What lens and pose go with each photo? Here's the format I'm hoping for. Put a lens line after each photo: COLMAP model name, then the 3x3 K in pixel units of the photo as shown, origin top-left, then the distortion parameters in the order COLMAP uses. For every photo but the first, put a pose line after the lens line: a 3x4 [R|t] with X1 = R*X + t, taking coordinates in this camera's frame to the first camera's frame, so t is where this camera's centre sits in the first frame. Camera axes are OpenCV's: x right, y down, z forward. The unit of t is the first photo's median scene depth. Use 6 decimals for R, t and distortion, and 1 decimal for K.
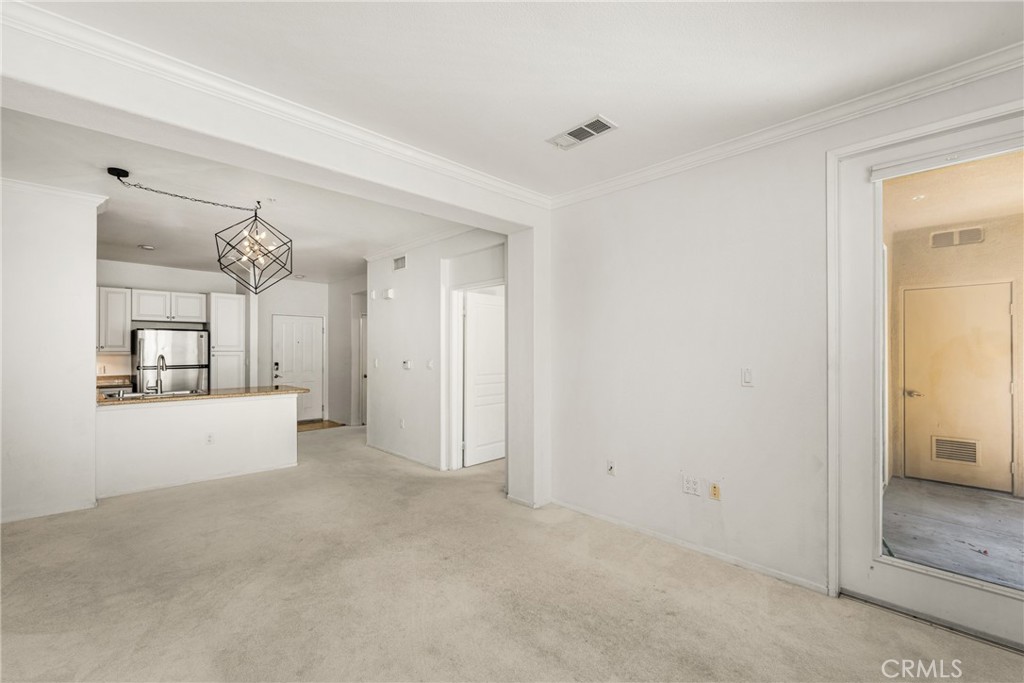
lens RADIAL K [[427.9, 0, 510.7], [0, 427.9, 347.8], [0, 0, 1]] dist [0.000735, -0.000503]
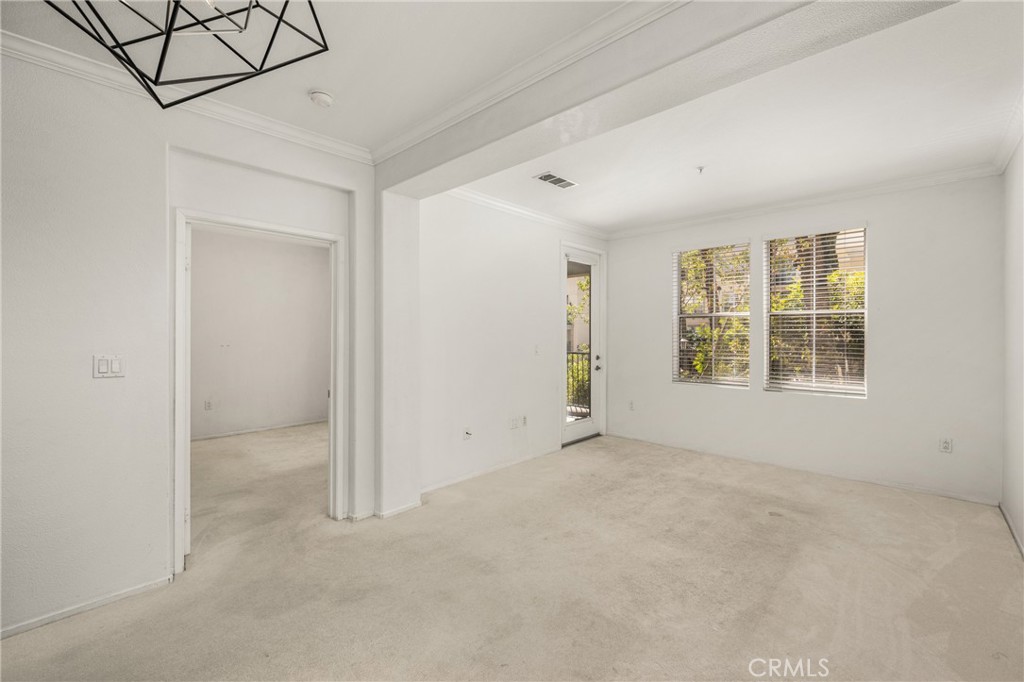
lens RADIAL K [[427.9, 0, 517.8], [0, 427.9, 335.9], [0, 0, 1]] dist [0.000735, -0.000503]
pose [[-0.034326, -0.000815, 0.999410, -1.105667], [-0.001079, 0.999999, 0.000778, 0.010976], [-0.999410, -0.001051, -0.034326, 1.041014]]
